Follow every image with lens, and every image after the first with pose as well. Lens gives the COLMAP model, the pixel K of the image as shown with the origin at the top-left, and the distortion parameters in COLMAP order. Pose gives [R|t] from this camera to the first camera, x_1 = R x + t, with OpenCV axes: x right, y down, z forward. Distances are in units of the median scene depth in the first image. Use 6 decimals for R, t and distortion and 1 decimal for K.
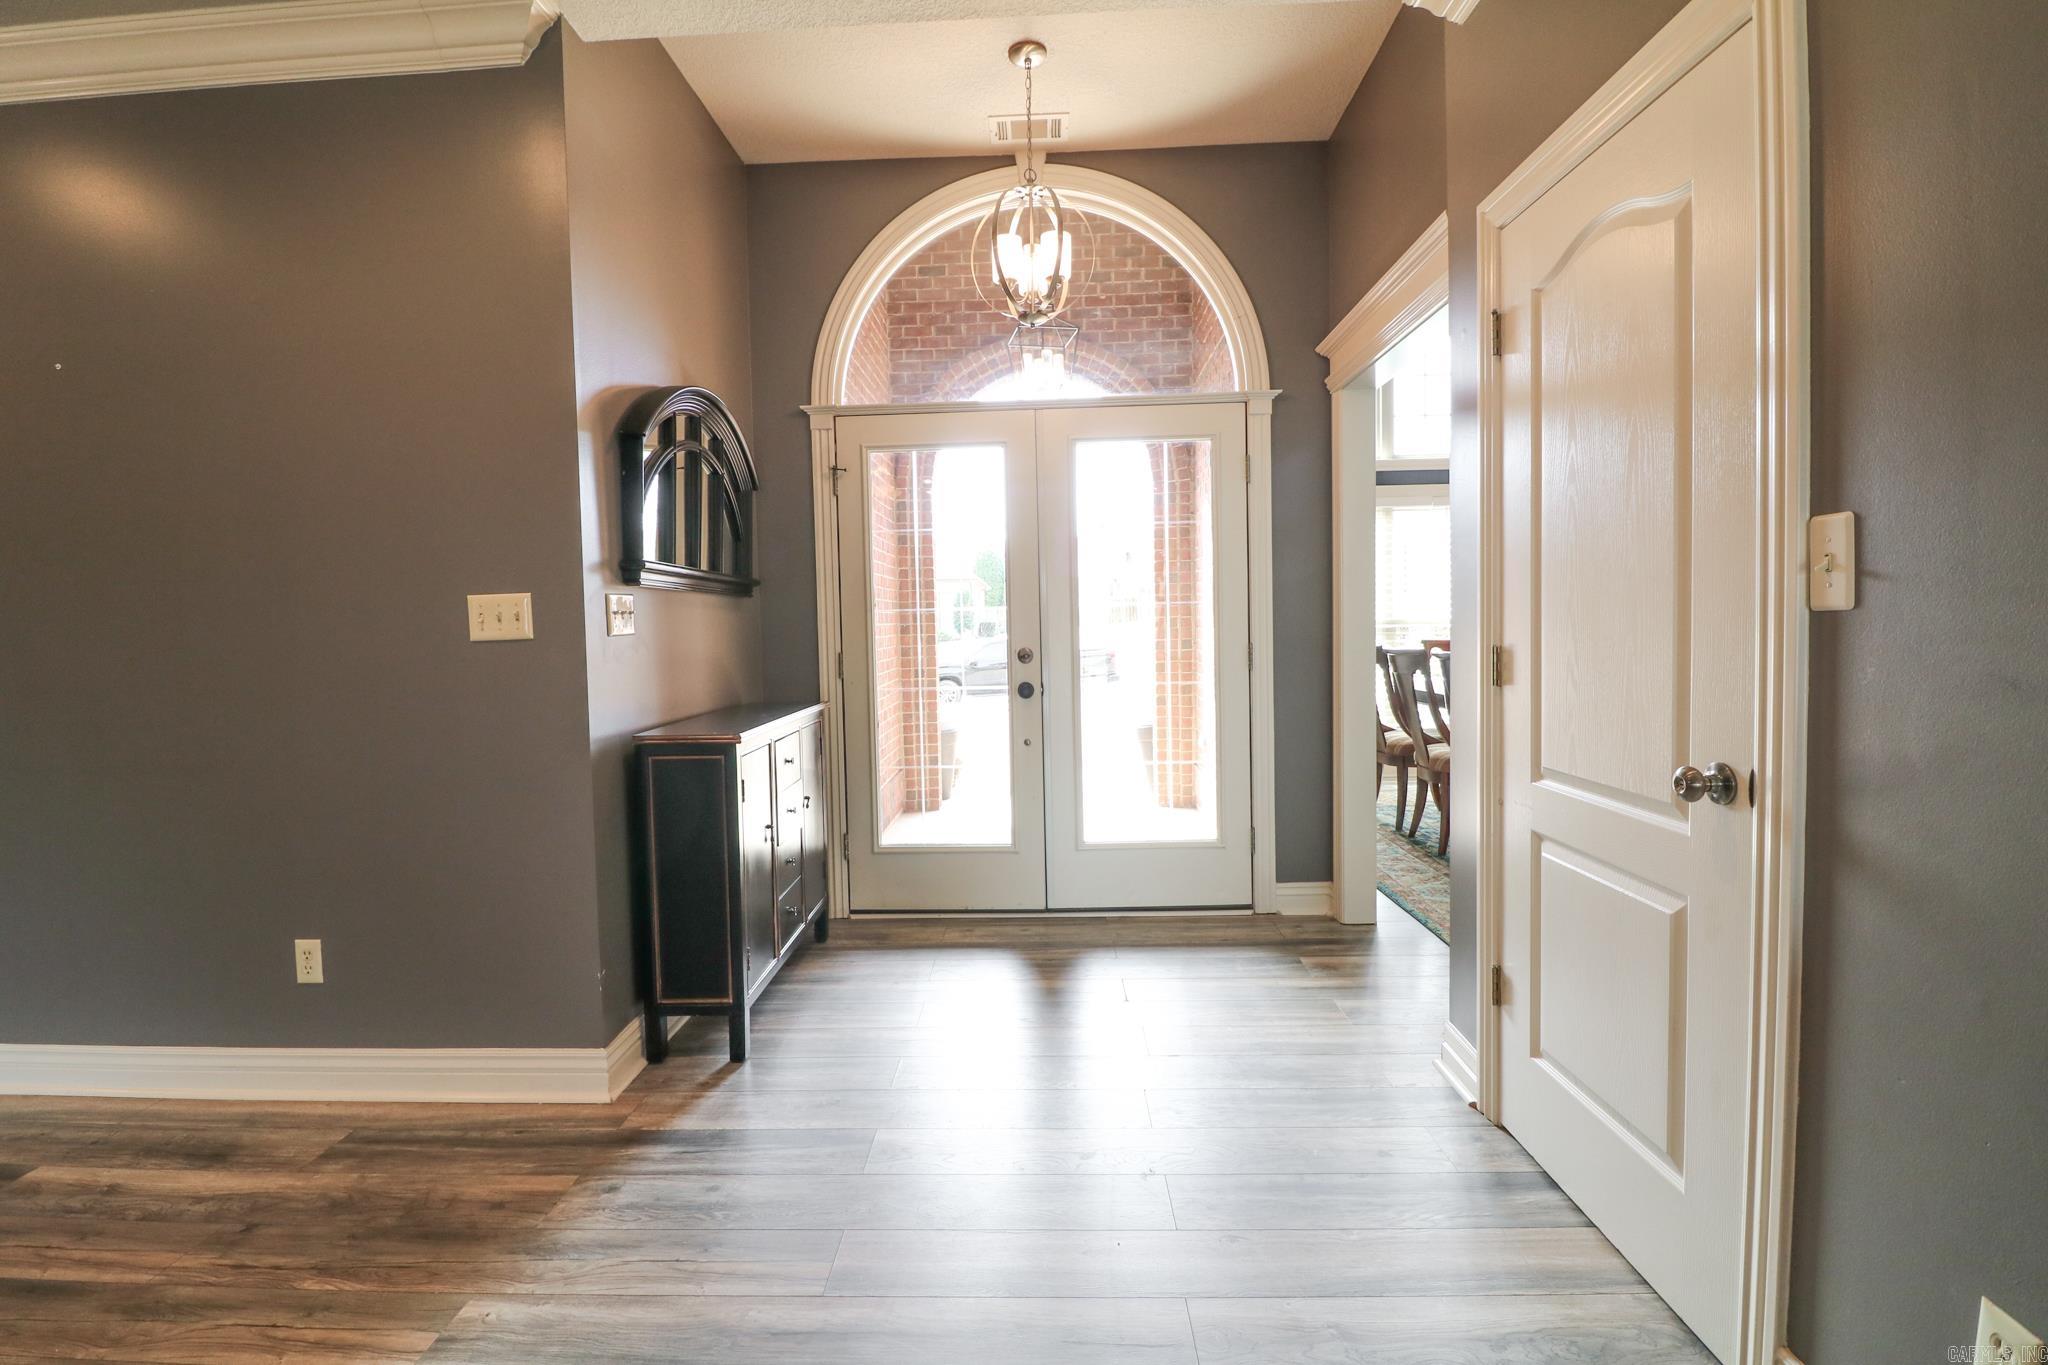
lens RADIAL K [[943.2, 0, 1013.6], [0, 943.2, 664.9], [0, 0, 1]] dist [-0.001823, -0.011397]
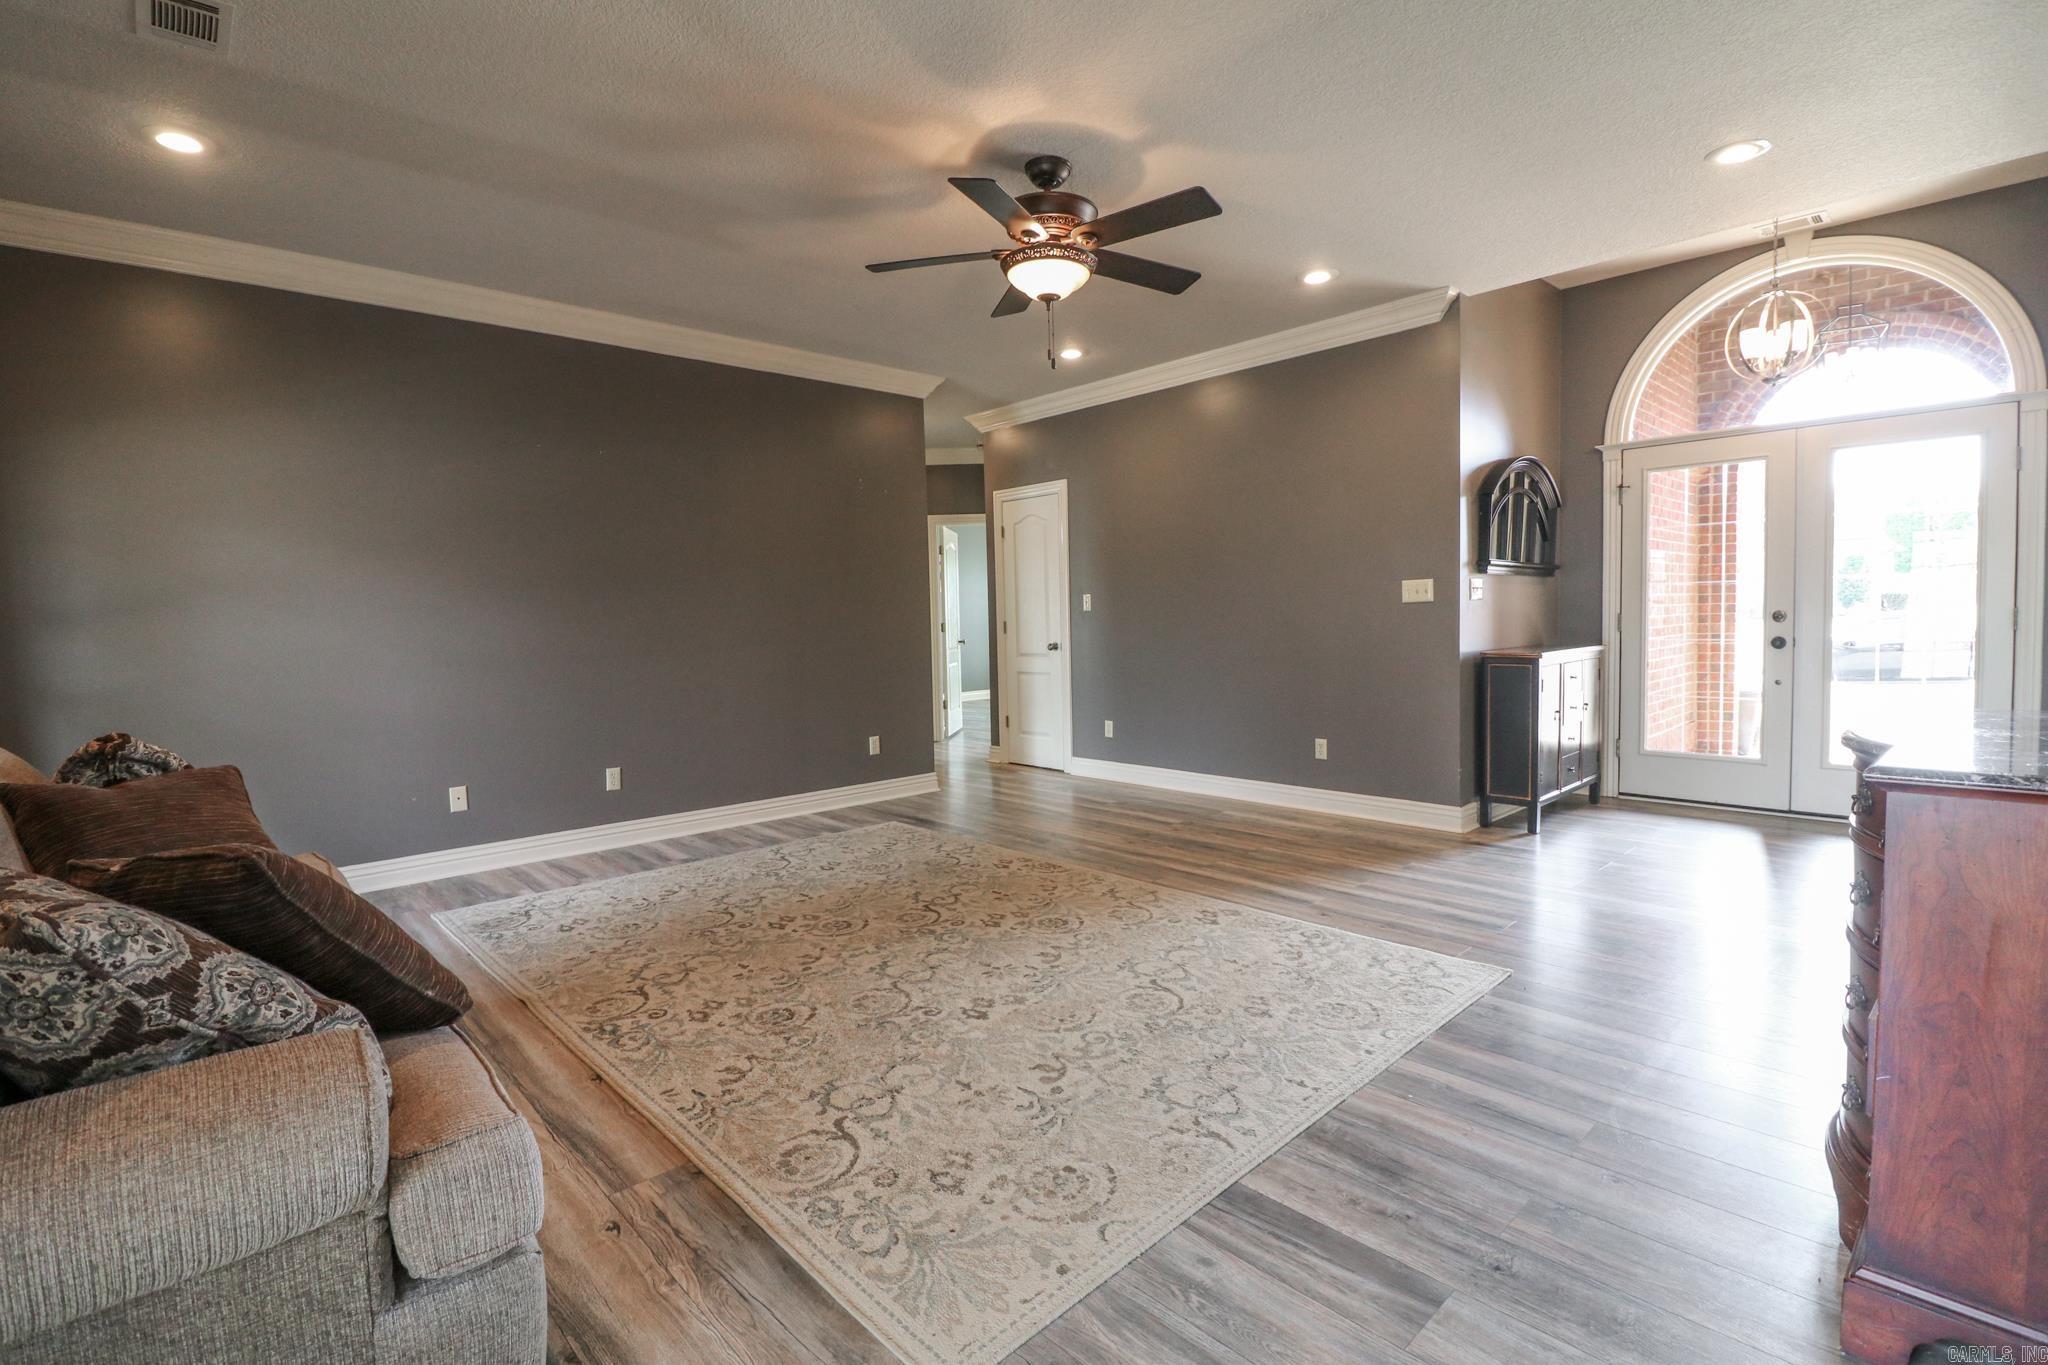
lens RADIAL K [[943.2, 0, 1013.6], [0, 943.2, 664.9], [0, 0, 1]] dist [-0.001823, -0.011397]
pose [[0.700450, 0.044066, -0.712340, 0.259548], [-0.024716, 0.998991, 0.037494, 0.045998], [0.713273, -0.008656, 0.700833, -0.892551]]
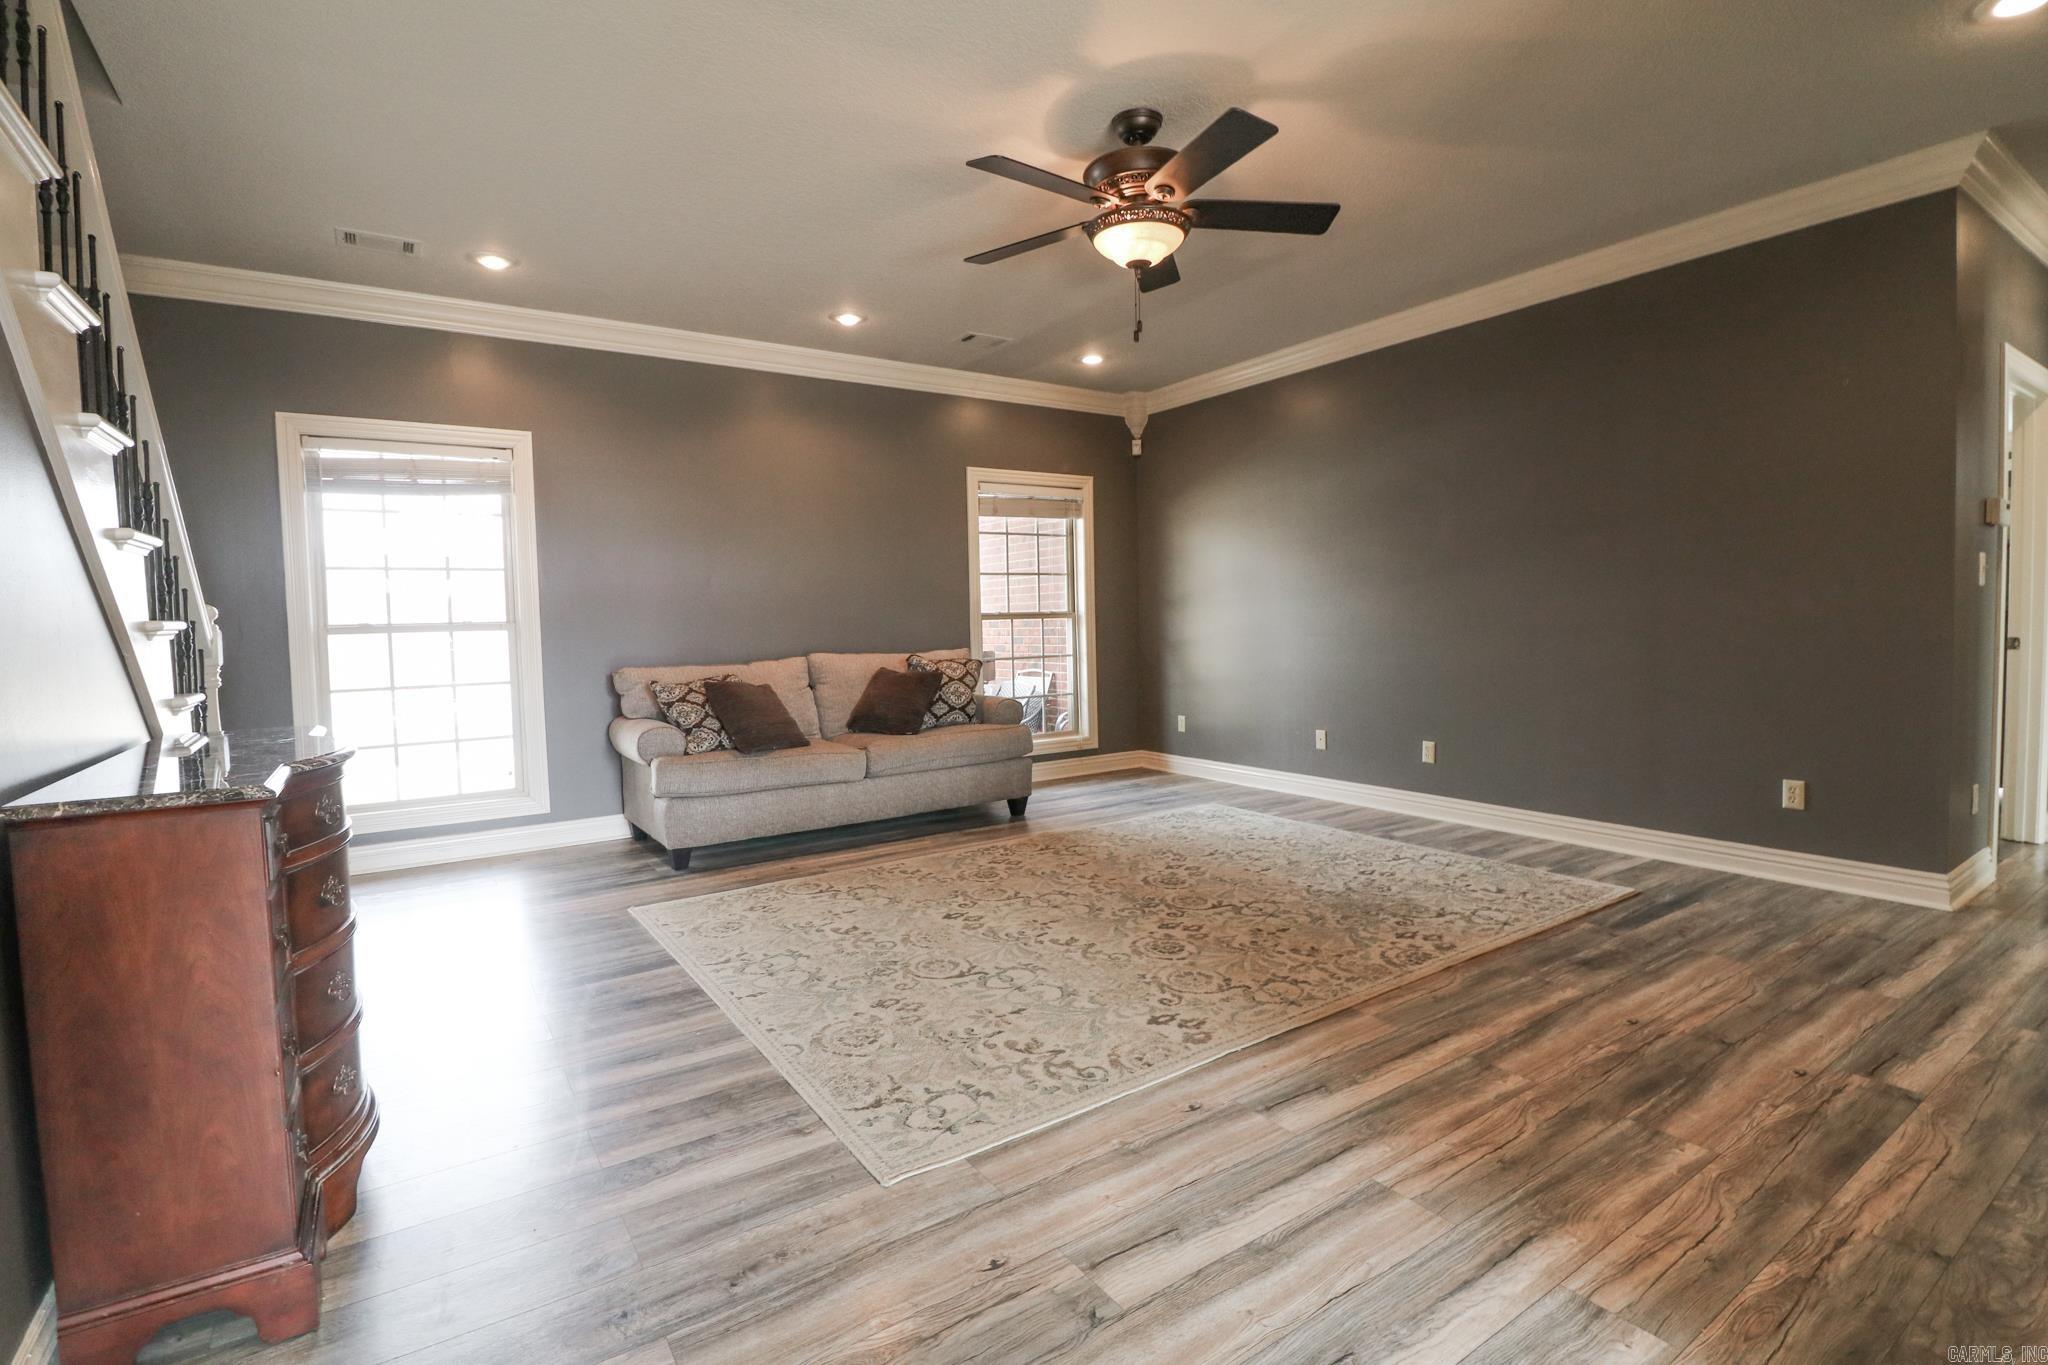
lens RADIAL K [[943.2, 0, 1013.6], [0, 943.2, 664.9], [0, 0, 1]] dist [-0.001823, -0.011397]
pose [[-0.816456, 0.070511, -0.573086, 0.202780], [0.017029, 0.995024, 0.098165, -0.018884], [0.577156, 0.070389, -0.813594, 0.753421]]
